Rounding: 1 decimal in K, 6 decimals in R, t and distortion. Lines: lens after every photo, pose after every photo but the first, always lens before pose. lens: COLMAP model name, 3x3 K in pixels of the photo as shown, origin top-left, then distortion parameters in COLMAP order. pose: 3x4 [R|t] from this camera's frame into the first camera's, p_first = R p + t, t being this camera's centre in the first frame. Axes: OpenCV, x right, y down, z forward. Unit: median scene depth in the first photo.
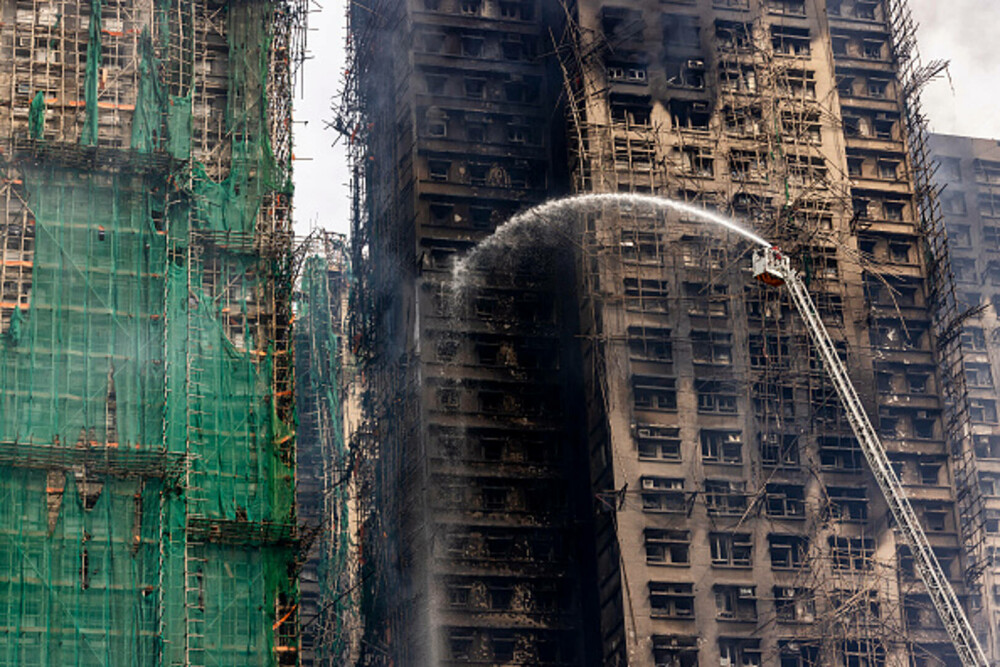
lens RADIAL K [[2489.4, 0, 500.0], [0, 2489.4, 333.5], [0, 0, 1]] dist [-0.179510, -0.830515]
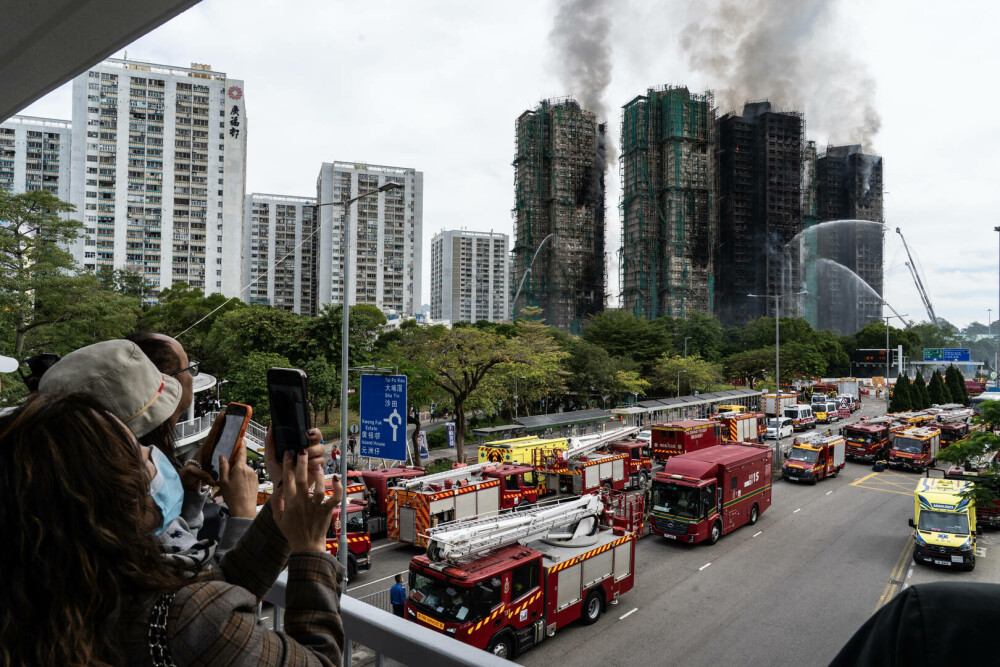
lens RADIAL K [[692.8, 0, 500.0], [0, 692.8, 333.5], [0, 0, 1]] dist [-0.013059, -0.002250]
pose [[0.994009, 0.059726, 0.091535, -1.309539], [-0.092568, 0.905325, 0.414509, -0.547285], [-0.058112, -0.420499, 0.905430, -1.121158]]
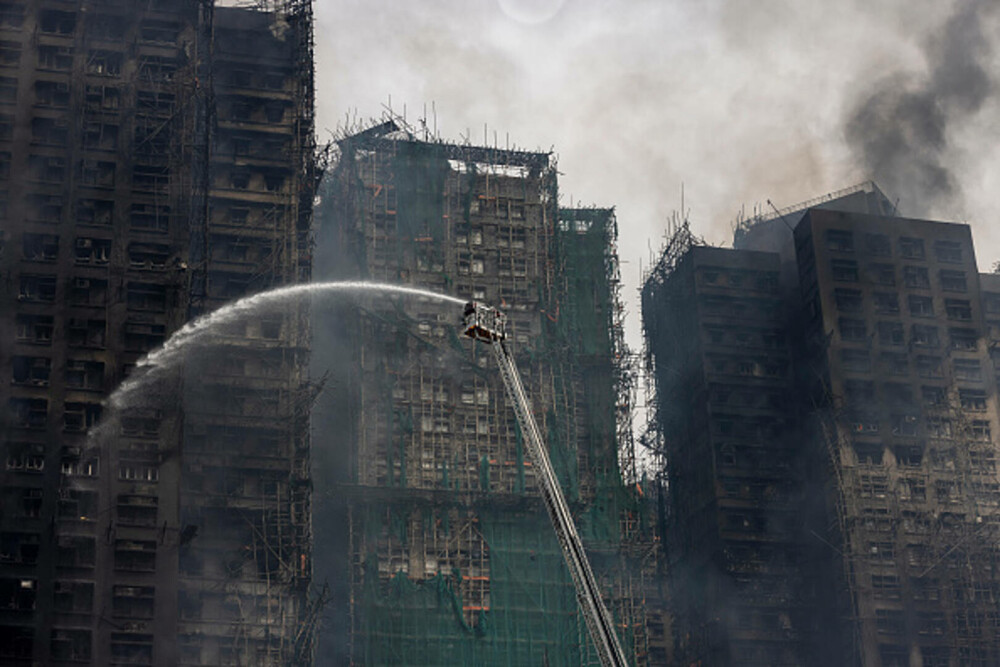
lens RADIAL K [[2089.6, 0, 500.0], [0, 2089.6, 333.5], [0, 0, 1]] dist [-0.102788, -0.227971]
pose [[0.999900, 0.003332, -0.013727, -0.155047], [-0.003770, 0.999479, -0.032043, -0.126113], [0.013614, 0.032091, 0.999392, -0.241485]]
